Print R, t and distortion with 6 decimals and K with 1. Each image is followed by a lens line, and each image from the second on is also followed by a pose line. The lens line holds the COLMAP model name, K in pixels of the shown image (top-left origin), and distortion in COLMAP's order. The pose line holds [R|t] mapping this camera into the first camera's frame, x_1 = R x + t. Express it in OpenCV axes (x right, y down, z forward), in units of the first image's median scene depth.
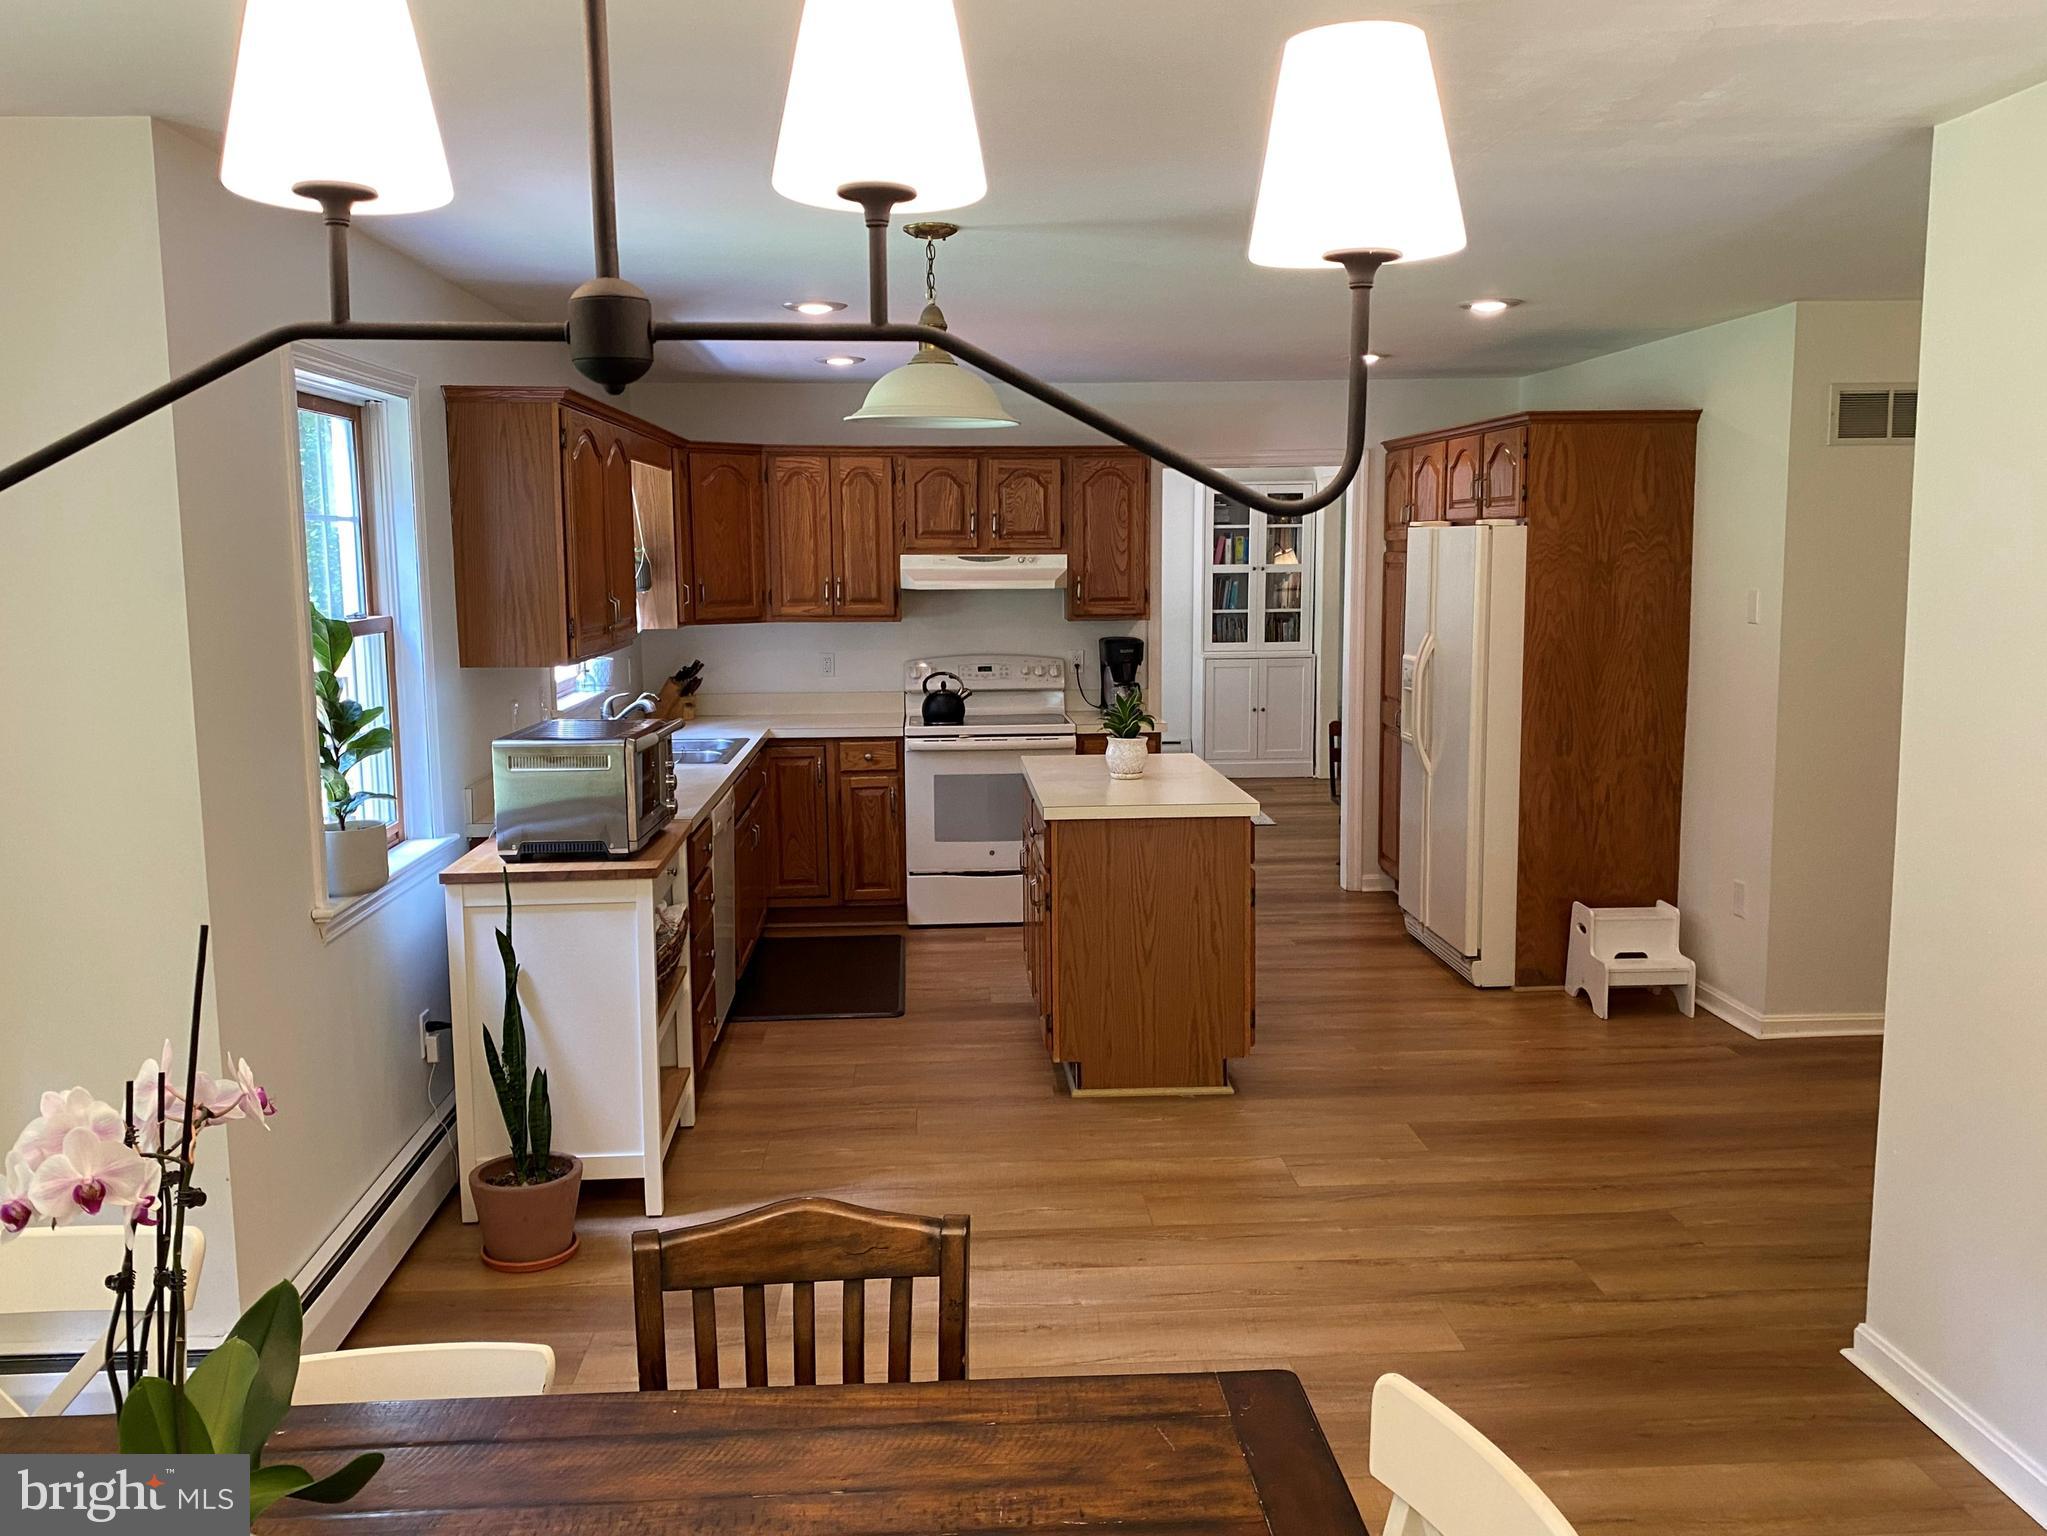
lens RADIAL K [[1670.1, 0, 1025.3], [0, 1670.1, 769.6], [0, 0, 1]] dist [0.072551, -0.009039]
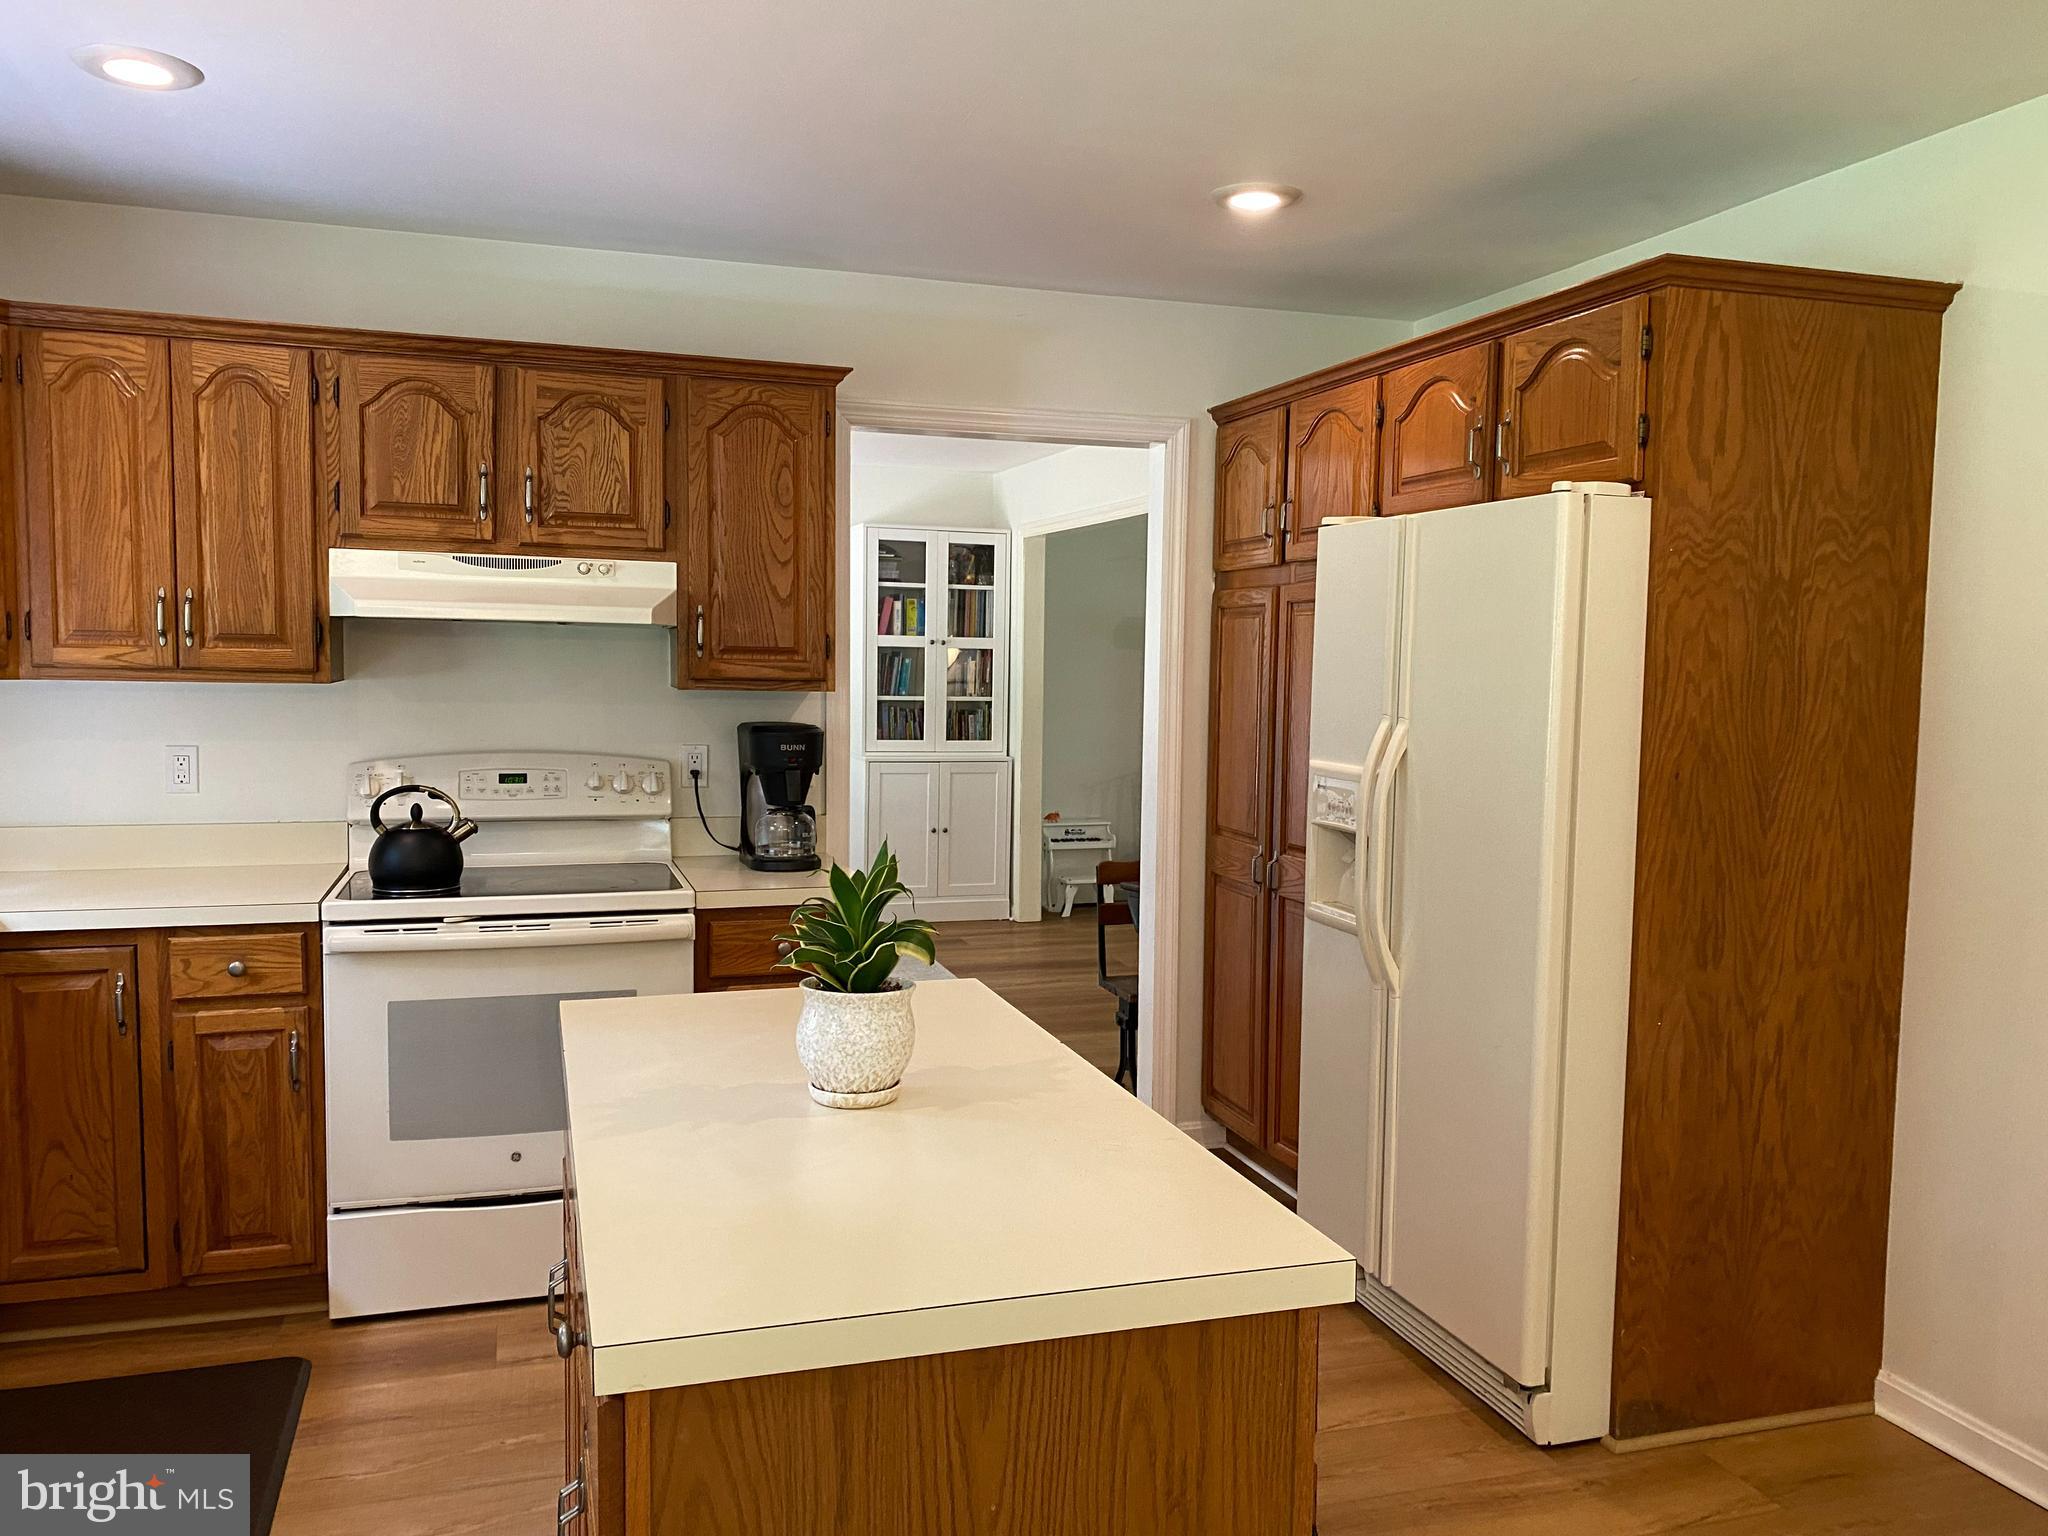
lens RADIAL K [[1586.3, 0, 1039.8], [0, 1586.3, 795.4], [0, 0, 1]] dist [0.038894, -0.039701]
pose [[0.968214, 0.003019, 0.250105, 0.011161], [0.008141, 0.999017, -0.043578, -0.034071], [-0.249991, 0.044229, 0.967238, 0.506211]]
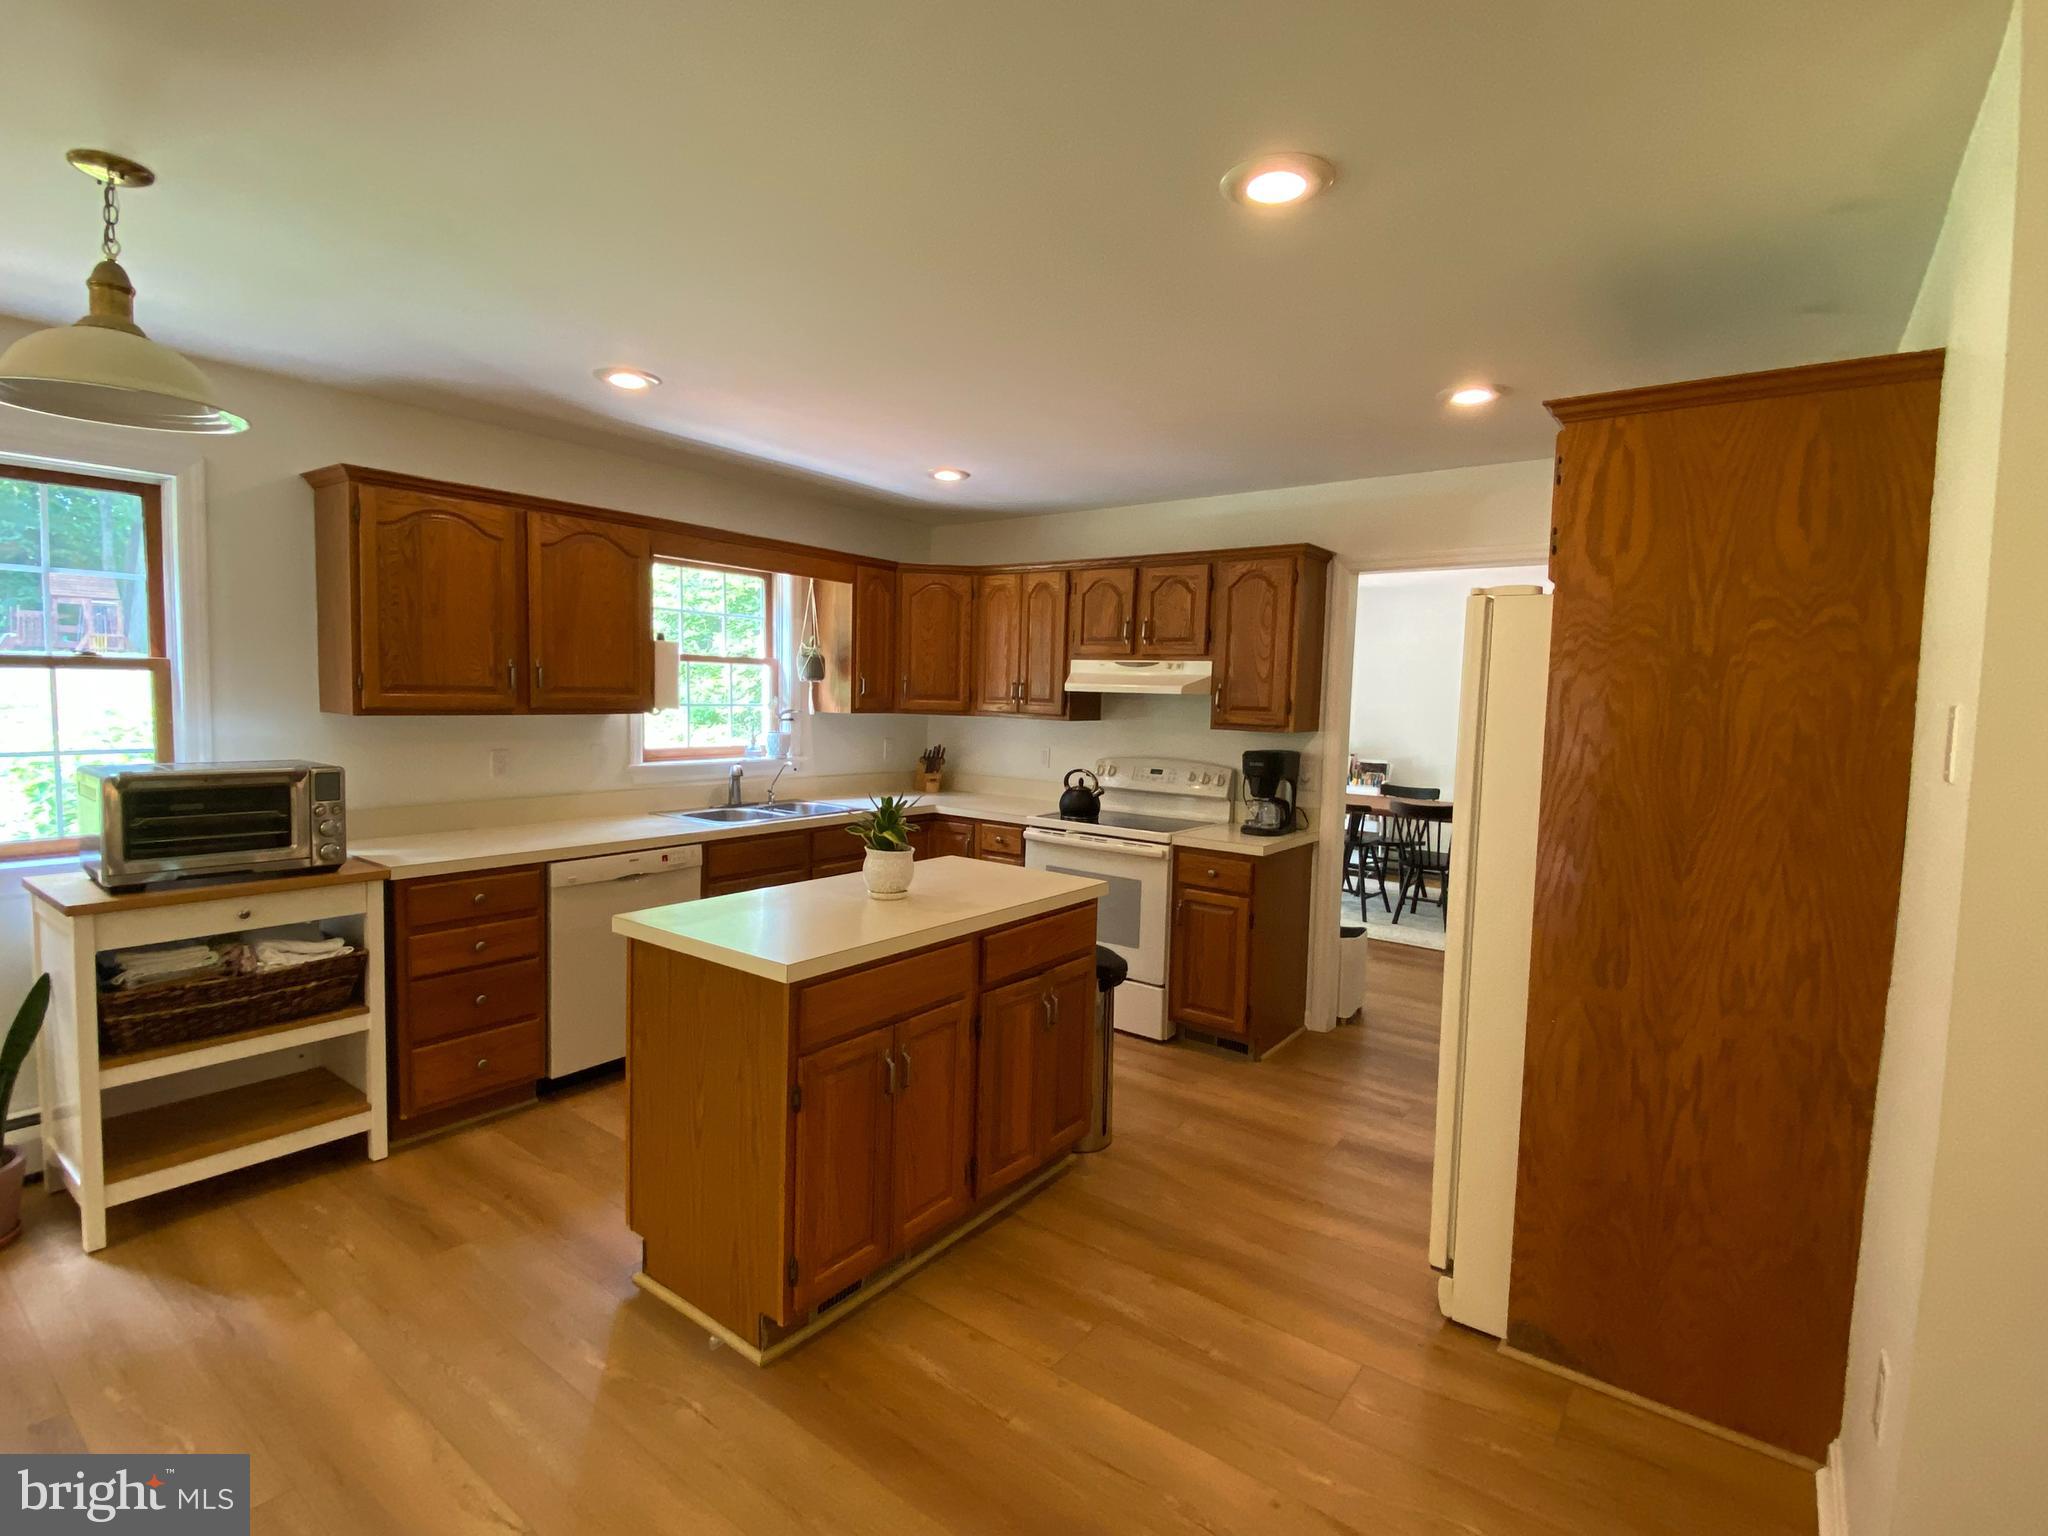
lens RADIAL K [[963.1, 0, 1031.7], [0, 963.1, 766.9], [0, 0, 1]] dist [-0.002605, -0.001967]
pose [[0.762195, 0.080370, -0.642339, 0.319607], [-0.119869, 0.992626, -0.018037, -0.045788], [0.636152, 0.090744, 0.766209, 0.521910]]
